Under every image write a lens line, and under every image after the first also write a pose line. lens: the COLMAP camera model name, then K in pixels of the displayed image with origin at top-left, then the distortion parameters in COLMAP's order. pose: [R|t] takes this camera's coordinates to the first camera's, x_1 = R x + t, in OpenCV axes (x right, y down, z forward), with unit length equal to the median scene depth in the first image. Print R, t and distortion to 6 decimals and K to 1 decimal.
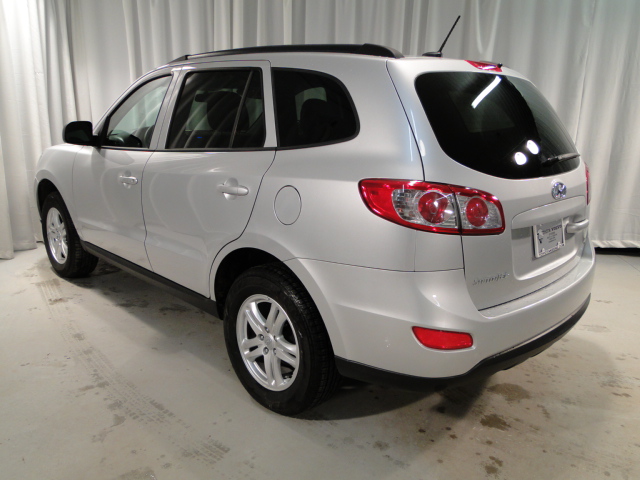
lens RADIAL K [[539.2, 0, 309.4], [0, 539.2, 241.2], [0, 0, 1]] dist [-0.006393, -0.003781]
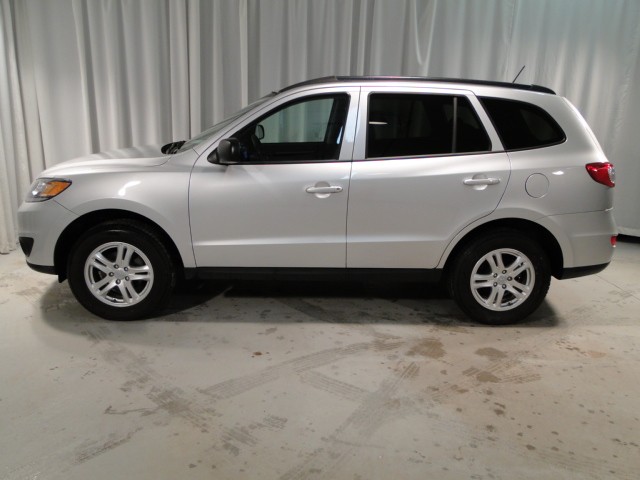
lens RADIAL K [[530.1, 0, 320.0], [0, 530.1, 240.0], [0, 0, 1]] dist [0.006806, -0.003562]
pose [[0.978774, -0.046525, 0.199593, -0.162795], [0.047210, 0.998884, 0.001333, 0.007443], [-0.199432, 0.008118, 0.979878, -0.059808]]
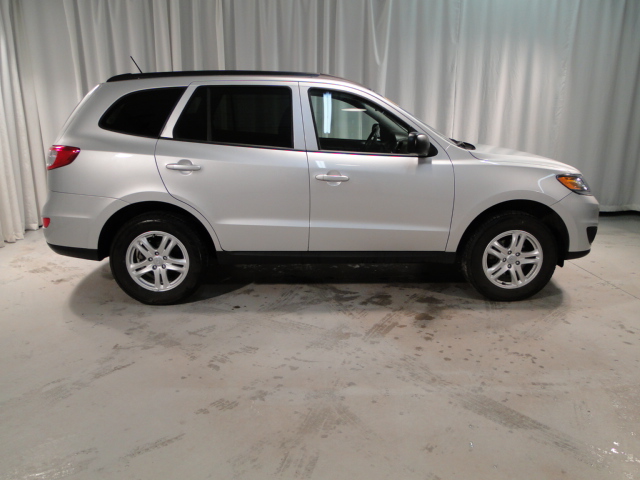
lens RADIAL K [[530.1, 0, 320.0], [0, 530.1, 240.0], [0, 0, 1]] dist [0.006806, -0.003562]
pose [[0.973382, -0.079217, 0.215063, -0.153213], [0.081214, 0.996697, -0.000451, 0.068189], [-0.214317, 0.017905, 0.976600, -0.240111]]
